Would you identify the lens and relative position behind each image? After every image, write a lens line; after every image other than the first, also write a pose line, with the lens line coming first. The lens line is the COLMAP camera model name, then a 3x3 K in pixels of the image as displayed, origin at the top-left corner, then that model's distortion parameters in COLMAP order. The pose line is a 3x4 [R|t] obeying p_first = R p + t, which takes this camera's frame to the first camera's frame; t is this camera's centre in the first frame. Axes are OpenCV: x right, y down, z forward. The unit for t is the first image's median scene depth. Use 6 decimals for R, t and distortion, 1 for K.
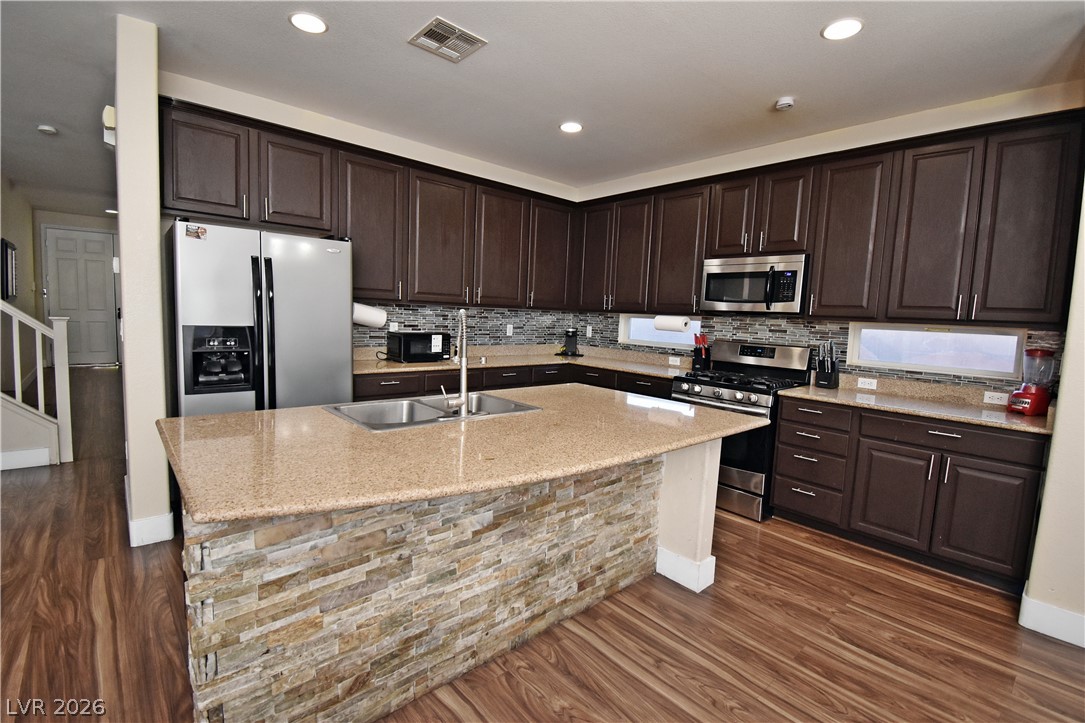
lens RADIAL K [[486.6, 0, 541.6], [0, 486.6, 359.5], [0, 0, 1]] dist [0.018588, -0.025904]
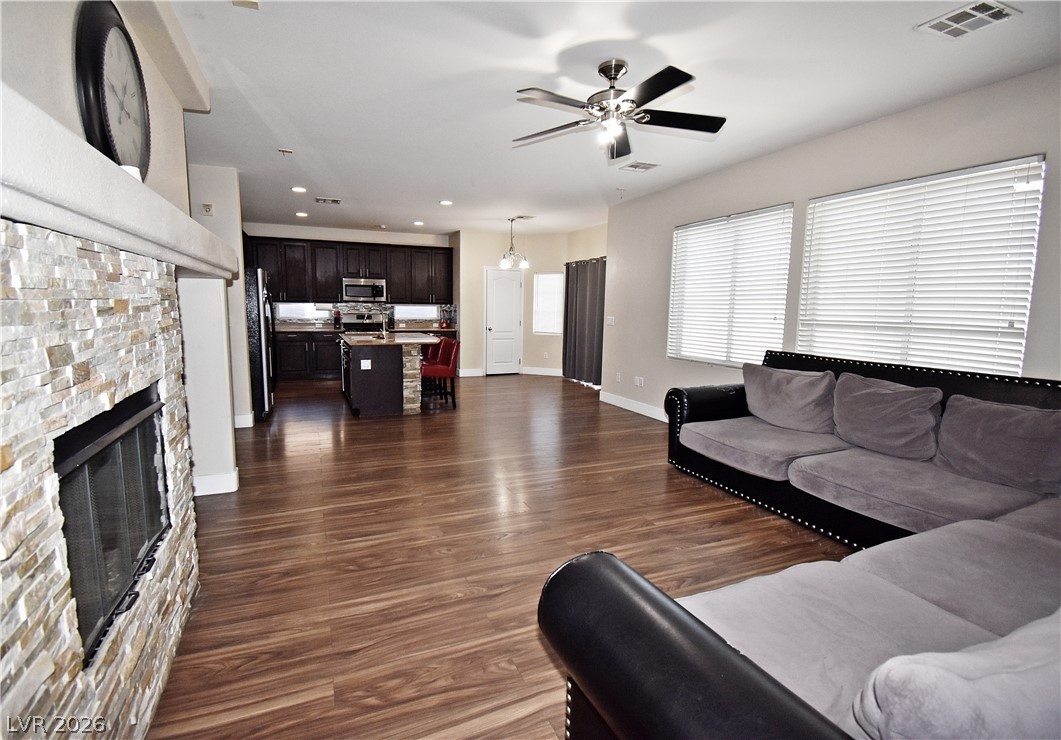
lens RADIAL K [[493.6, 0, 507.8], [0, 493.6, 368.1], [0, 0, 1]] dist [0.020883, -0.027746]
pose [[0.342369, -0.153816, 0.926890, -2.283563], [0.094576, 0.987140, 0.128880, -0.022323], [-0.934794, 0.043537, 0.352513, -0.726886]]
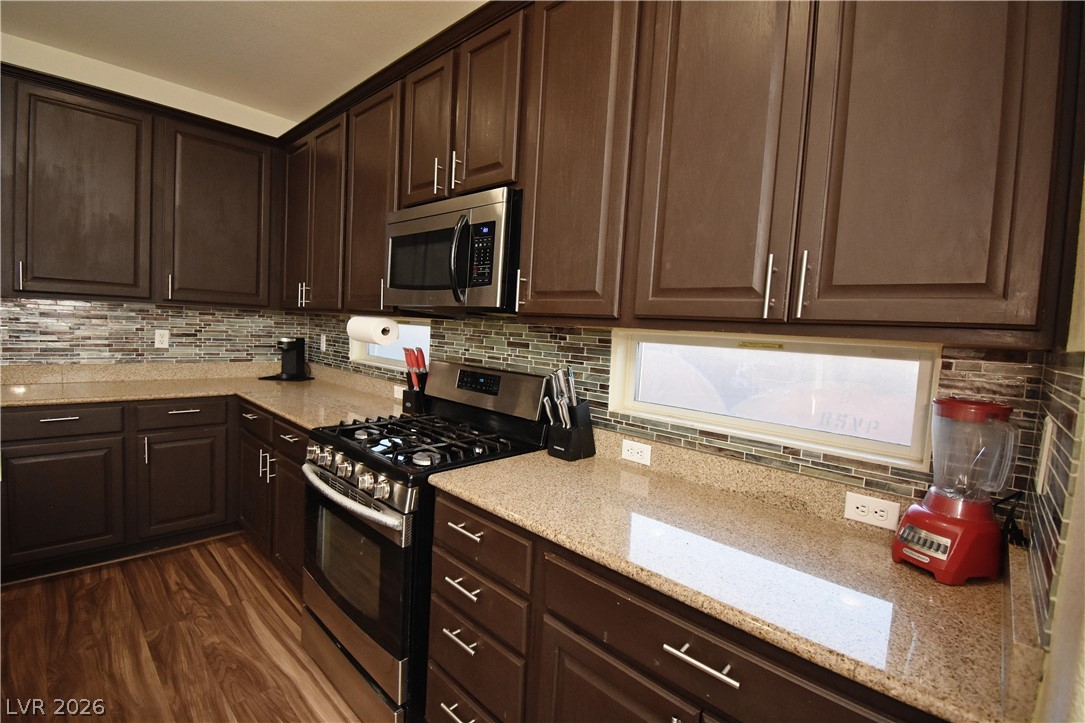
lens RADIAL K [[480.8, 0, 542.5], [0, 480.8, 361.5], [0, 0, 1]] dist [0.018412, -0.025062]
pose [[0.996155, 0.006946, 0.087337, 0.656177], [-0.005173, 0.999776, -0.020505, -0.040229], [-0.087460, 0.019974, 0.995968, 0.645264]]
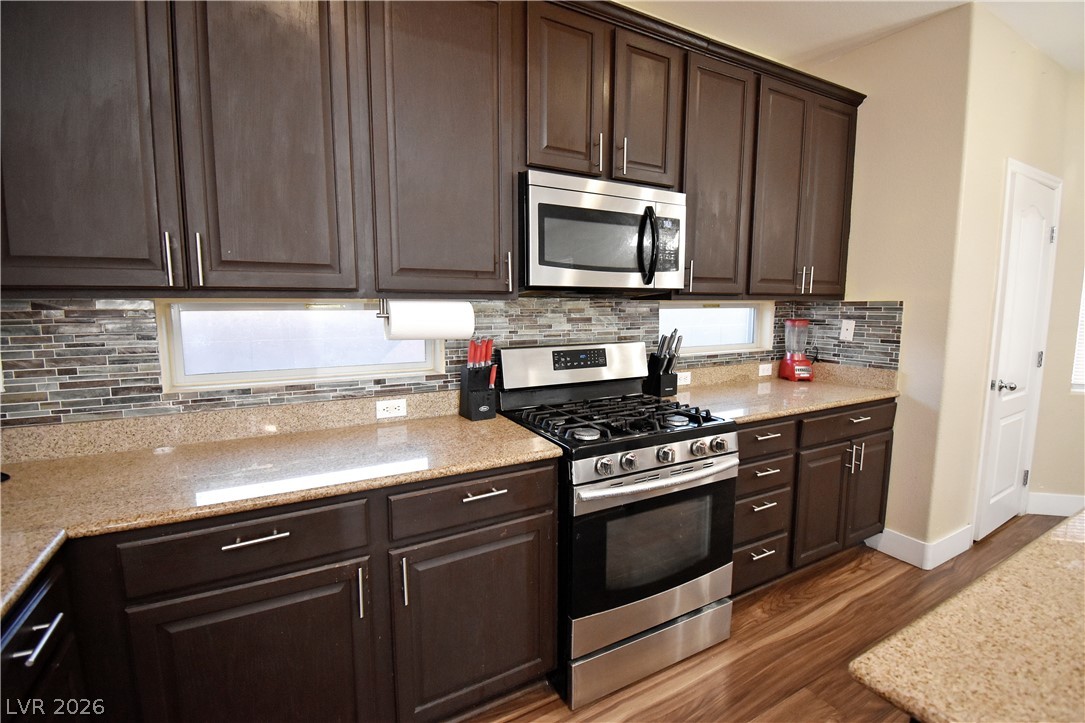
lens RADIAL K [[480.8, 0, 542.5], [0, 480.8, 361.5], [0, 0, 1]] dist [0.018412, -0.025062]
pose [[0.224136, -0.158697, 0.961550, -0.152578], [0.102288, 0.985034, 0.138729, -0.134354], [-0.969175, 0.067261, 0.237014, 1.283307]]
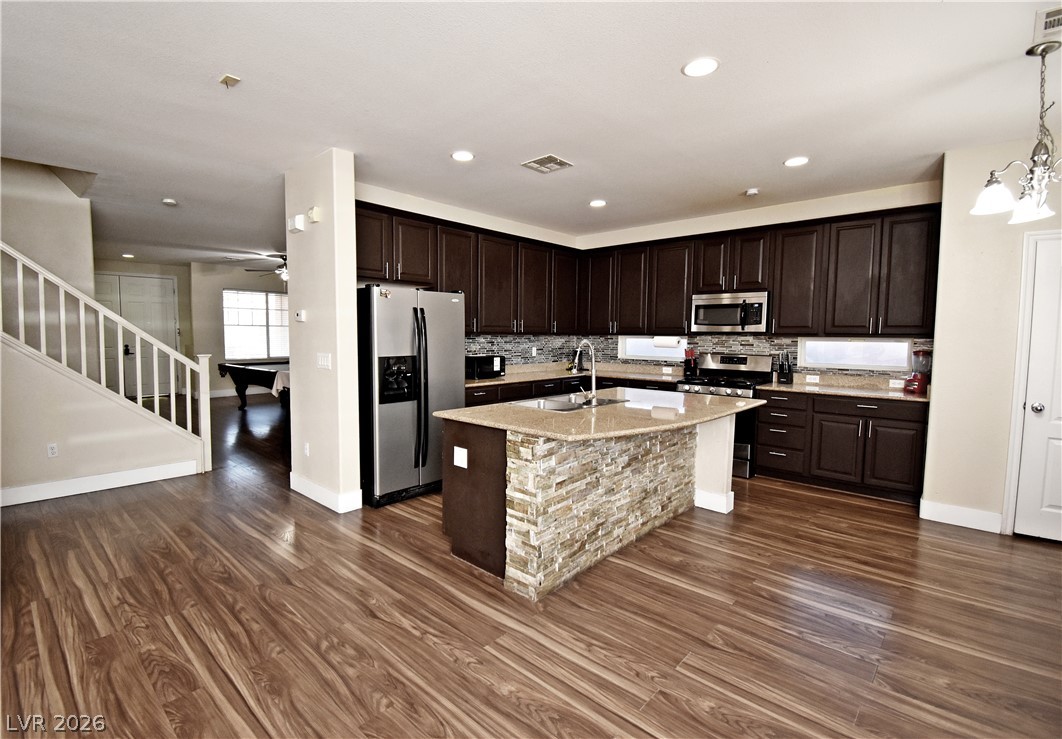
lens RADIAL K [[494.1, 0, 508.3], [0, 494.1, 367.6], [0, 0, 1]] dist [0.020883, -0.027746]
pose [[0.995486, -0.040598, 0.085788, -0.444121], [0.042654, 0.998842, -0.022273, 0.012093], [-0.084785, 0.025831, 0.996064, -0.485785]]
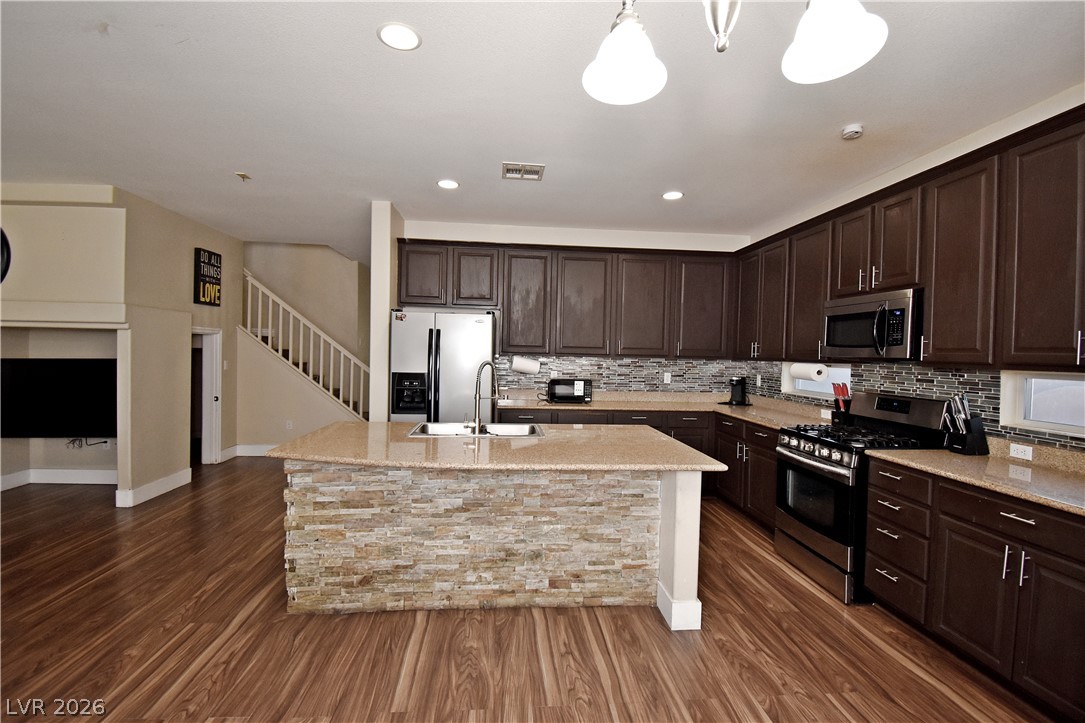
lens RADIAL K [[490.9, 0, 544.3], [0, 490.9, 360.7], [0, 0, 1]] dist [0.021952, -0.027903]
pose [[0.803479, -0.013496, -0.595180, 0.654900], [-0.045582, 0.995414, -0.084106, 0.008460], [0.593586, 0.094707, 0.799179, -0.045138]]
